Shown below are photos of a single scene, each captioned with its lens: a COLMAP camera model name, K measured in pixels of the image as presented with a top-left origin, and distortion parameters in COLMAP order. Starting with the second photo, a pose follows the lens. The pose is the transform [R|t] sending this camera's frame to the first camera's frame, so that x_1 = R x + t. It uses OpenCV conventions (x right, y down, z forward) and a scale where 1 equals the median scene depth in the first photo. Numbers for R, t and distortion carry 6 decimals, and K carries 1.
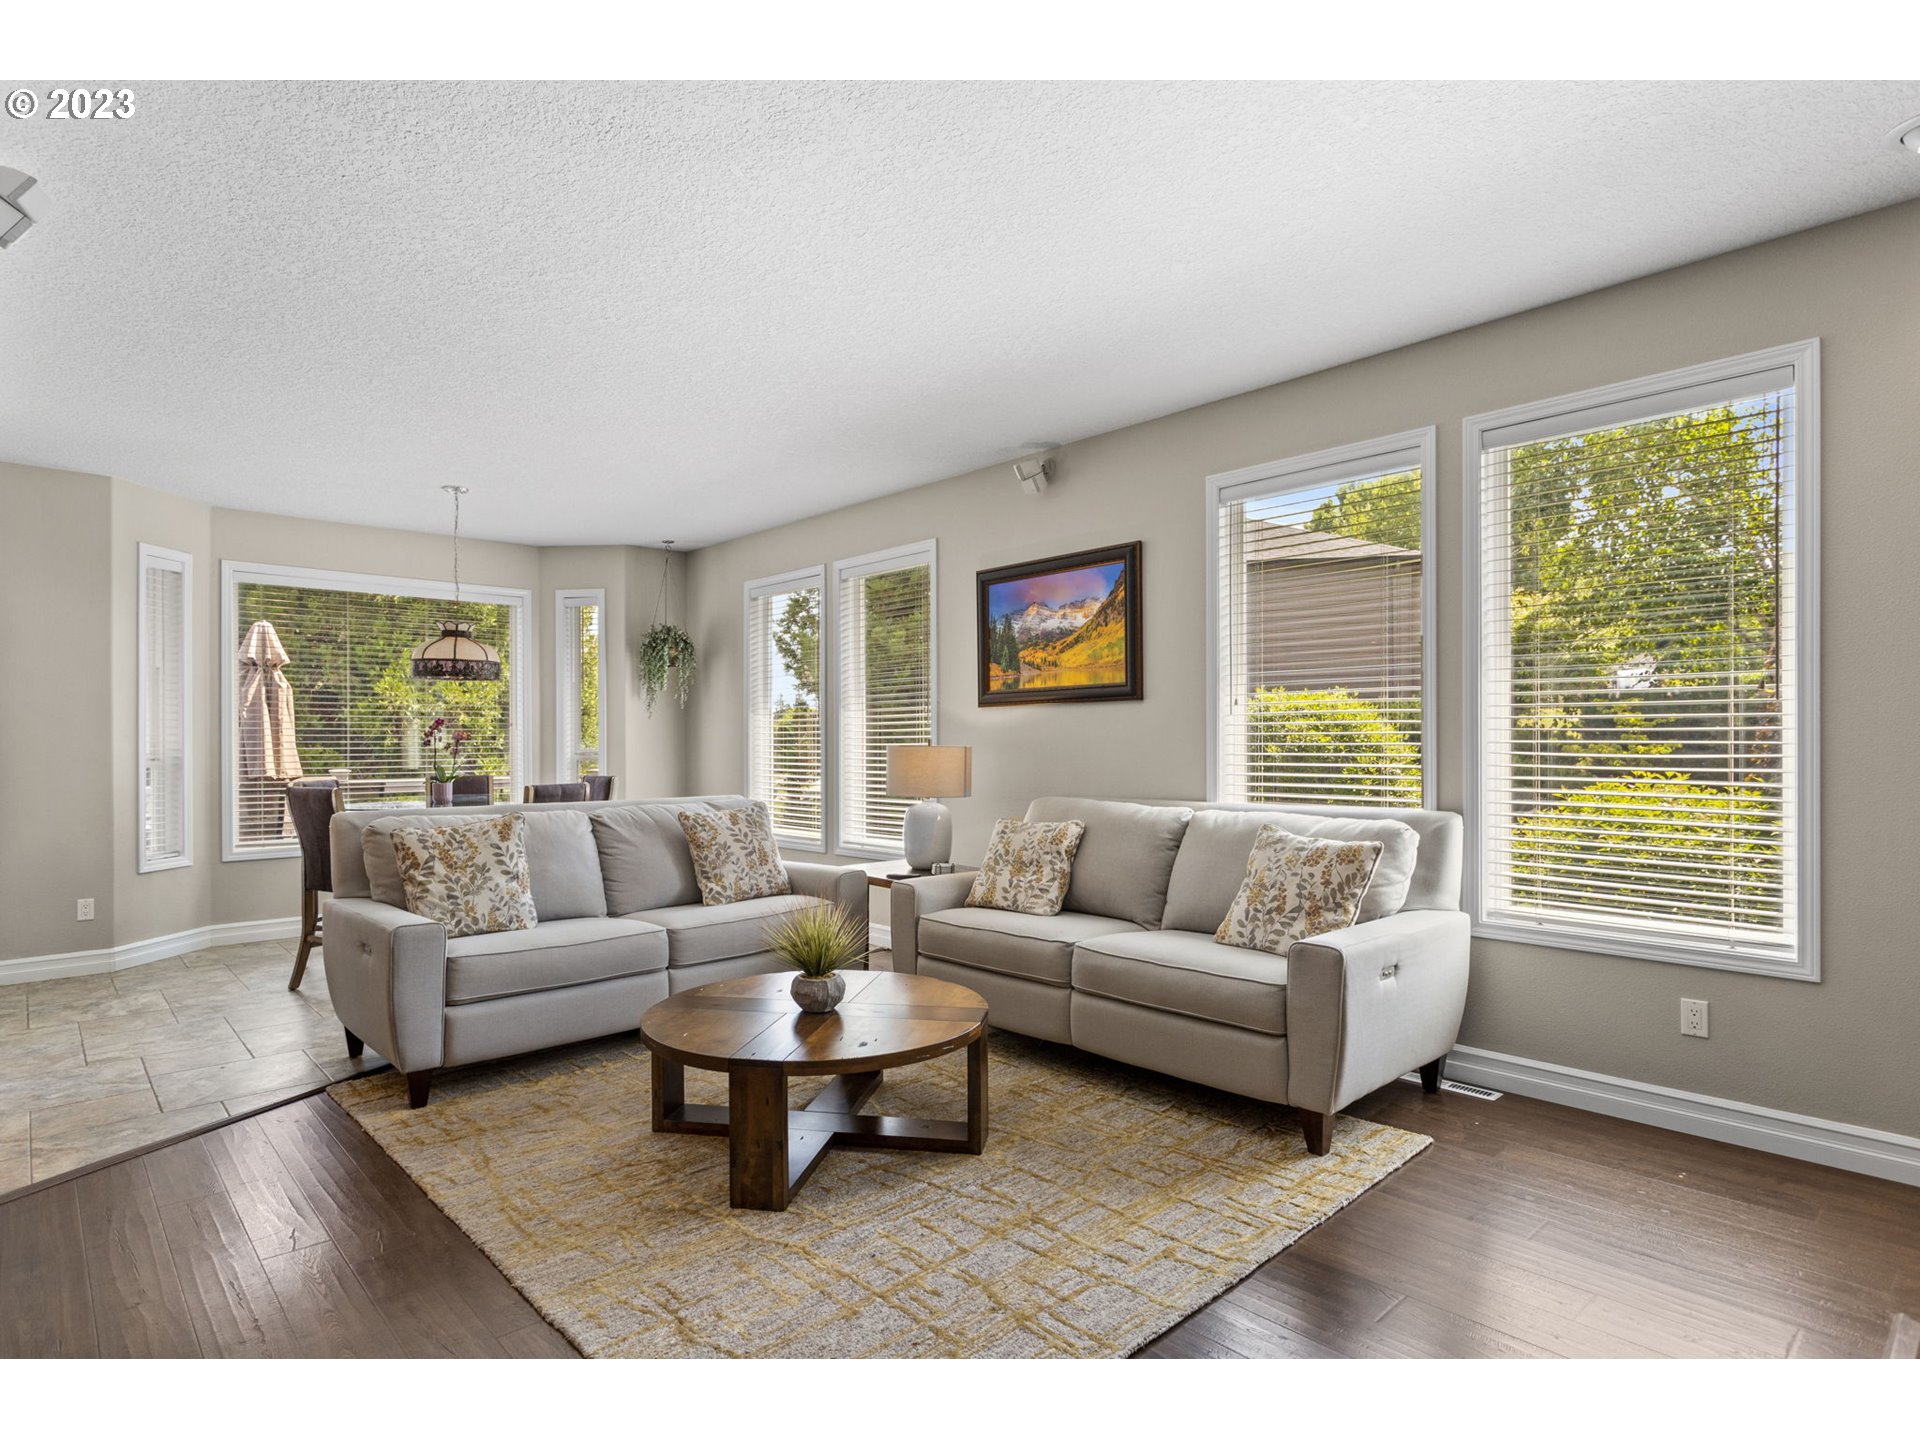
lens RADIAL K [[993.5, 0, 953.4], [0, 993.5, 744.0], [0, 0, 1]] dist [-0.003407, -0.000219]
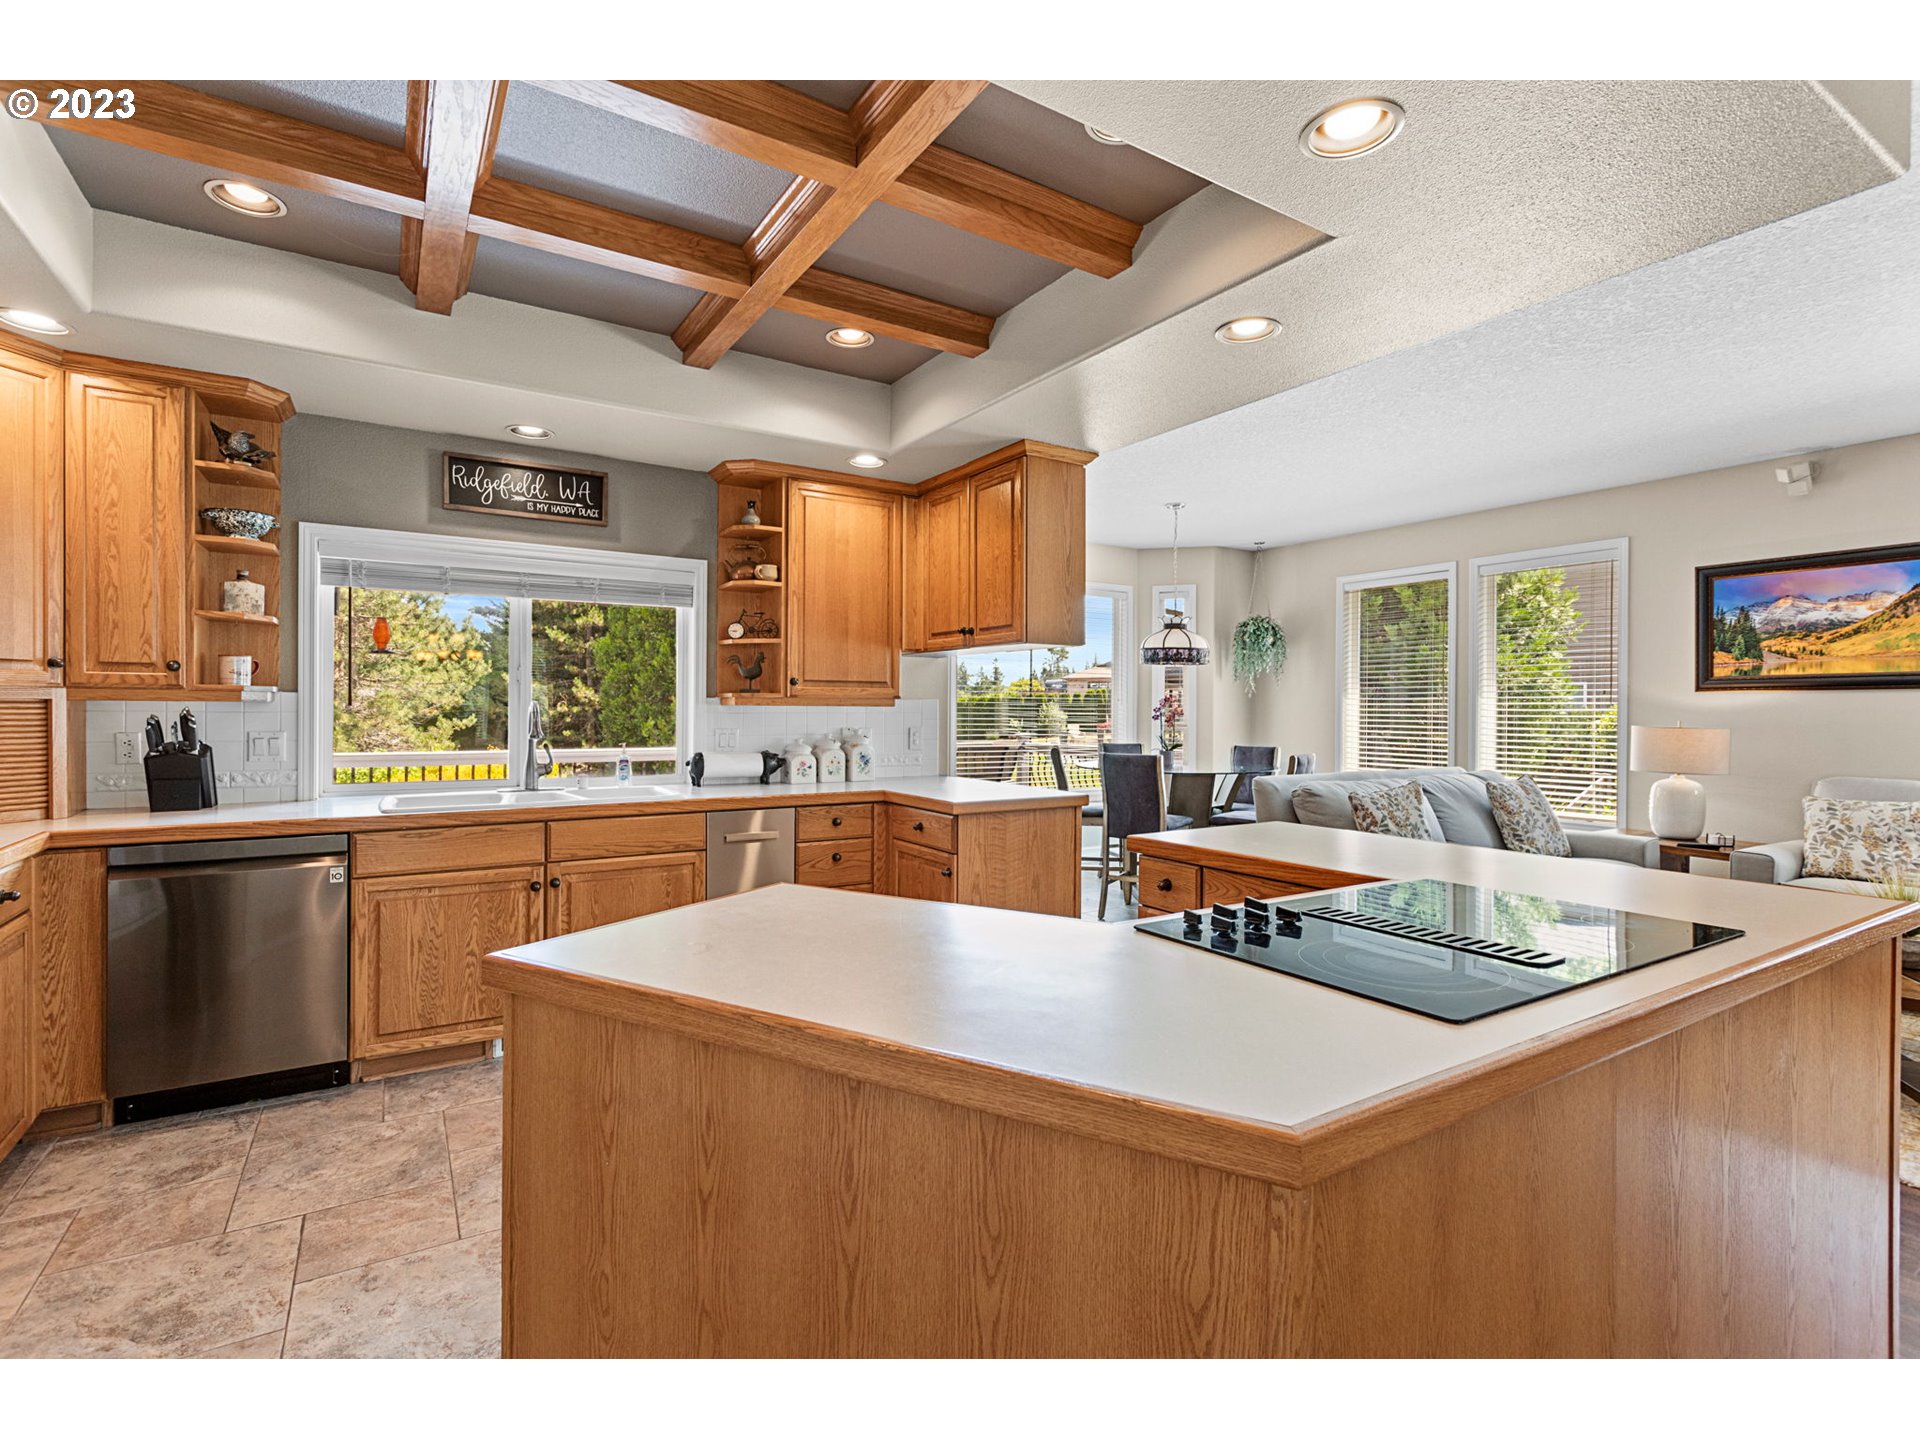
lens RADIAL K [[896.4, 0, 947.7], [0, 896.4, 714.7], [0, 0, 1]] dist [-0.000296, 0.000502]
pose [[0.982309, 0.012524, -0.186850, -0.648207], [-0.011918, 0.999919, 0.004367, -0.006627], [0.186889, -0.002063, 0.982379, -0.131017]]
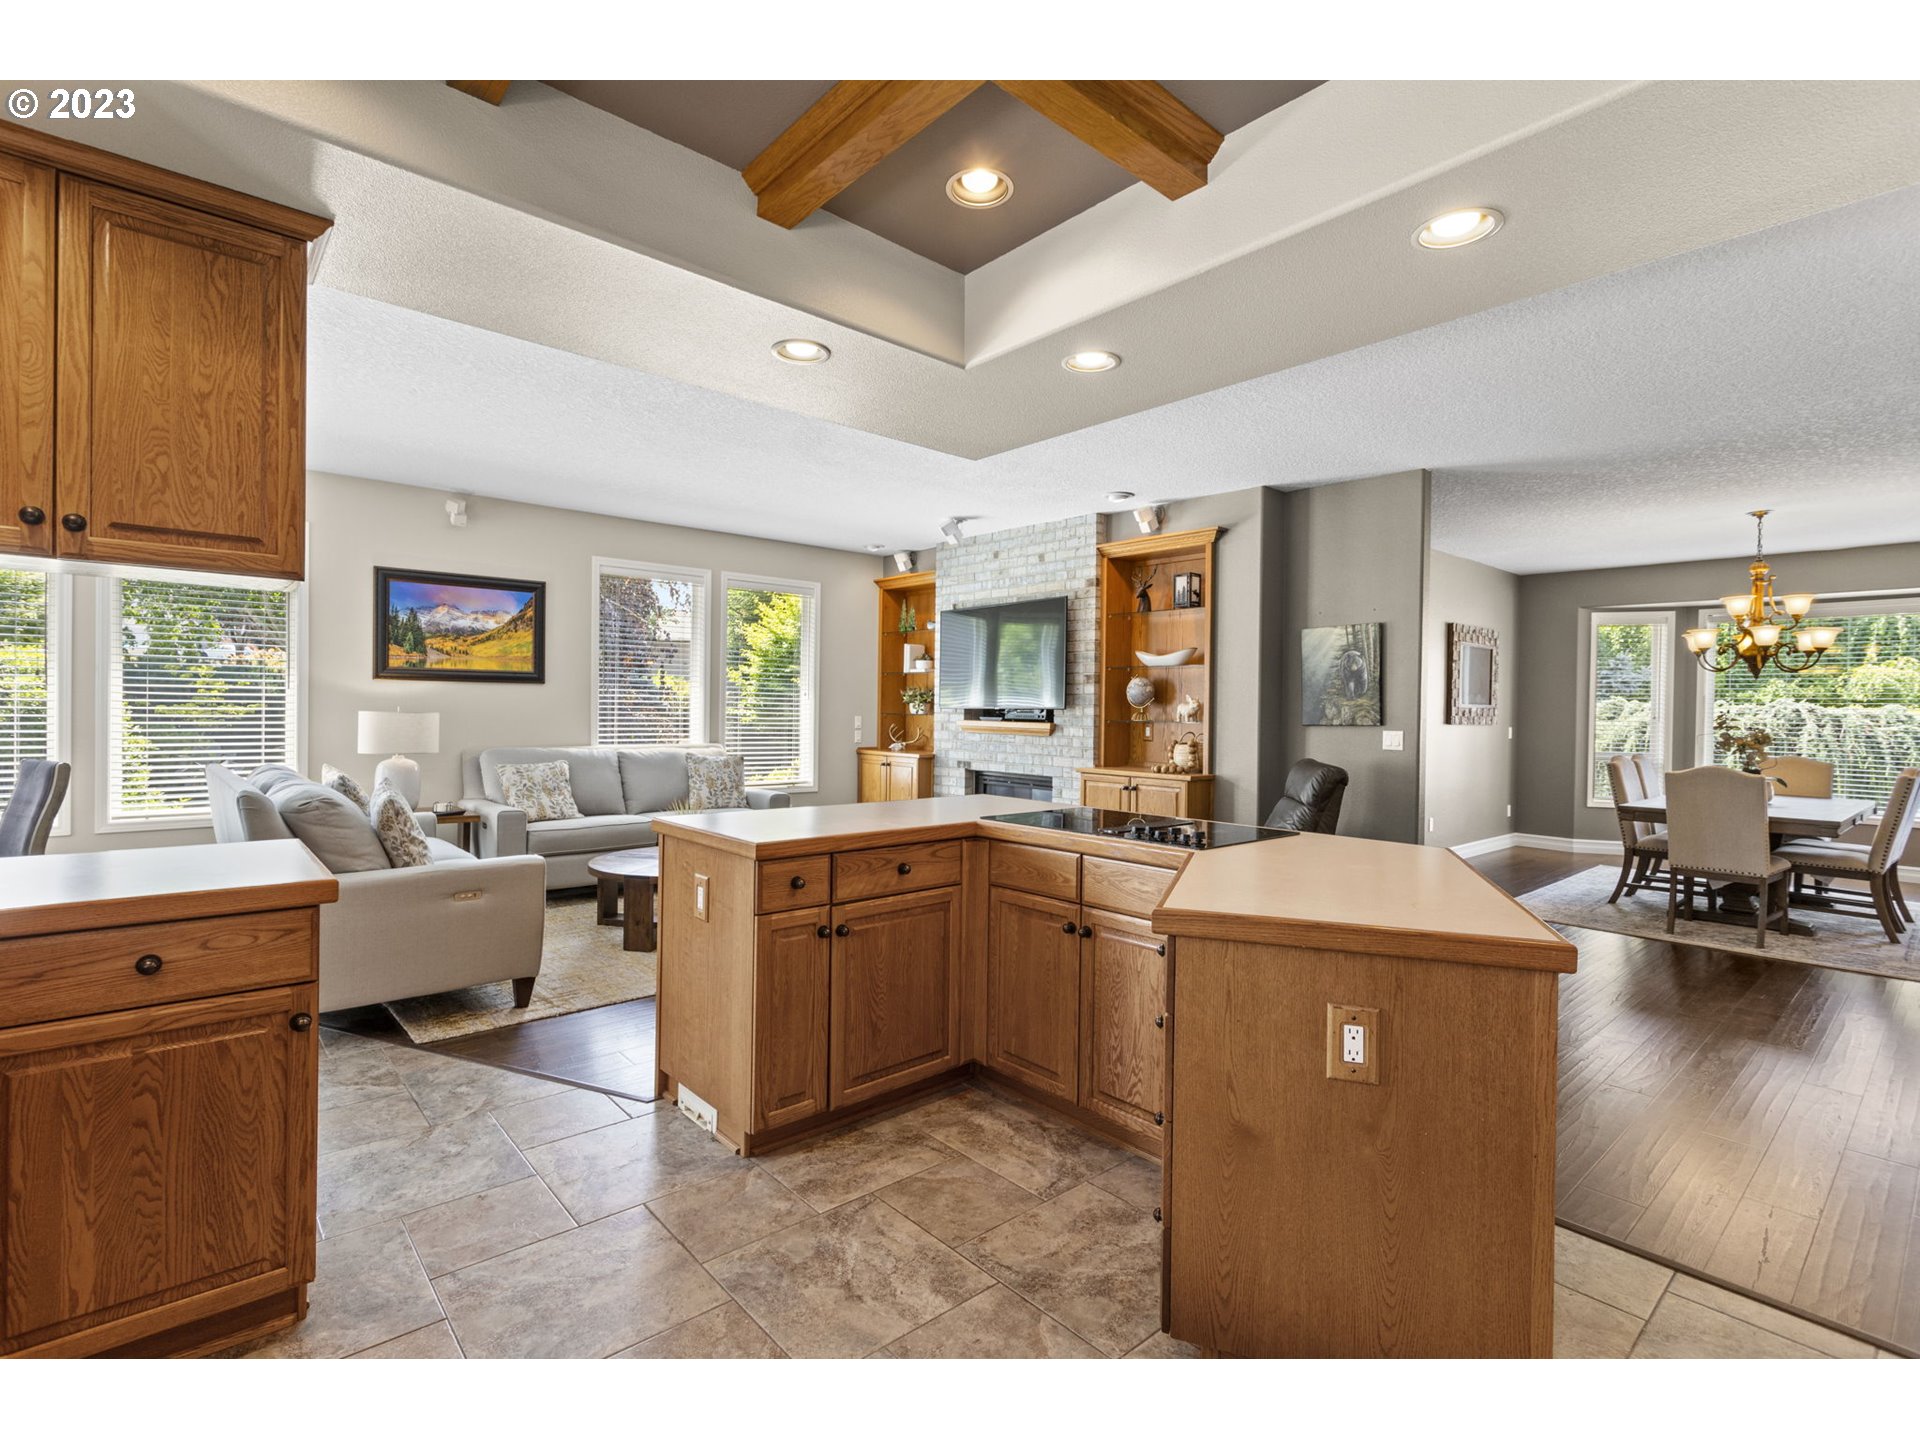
lens RADIAL K [[896.4, 0, 947.7], [0, 896.4, 714.7], [0, 0, 1]] dist [-0.000296, 0.000502]
pose [[0.038436, -0.001753, 0.999260, -1.118622], [-0.012901, 0.999914, 0.002251, -0.006107], [-0.999178, -0.012978, 0.038410, 0.288089]]
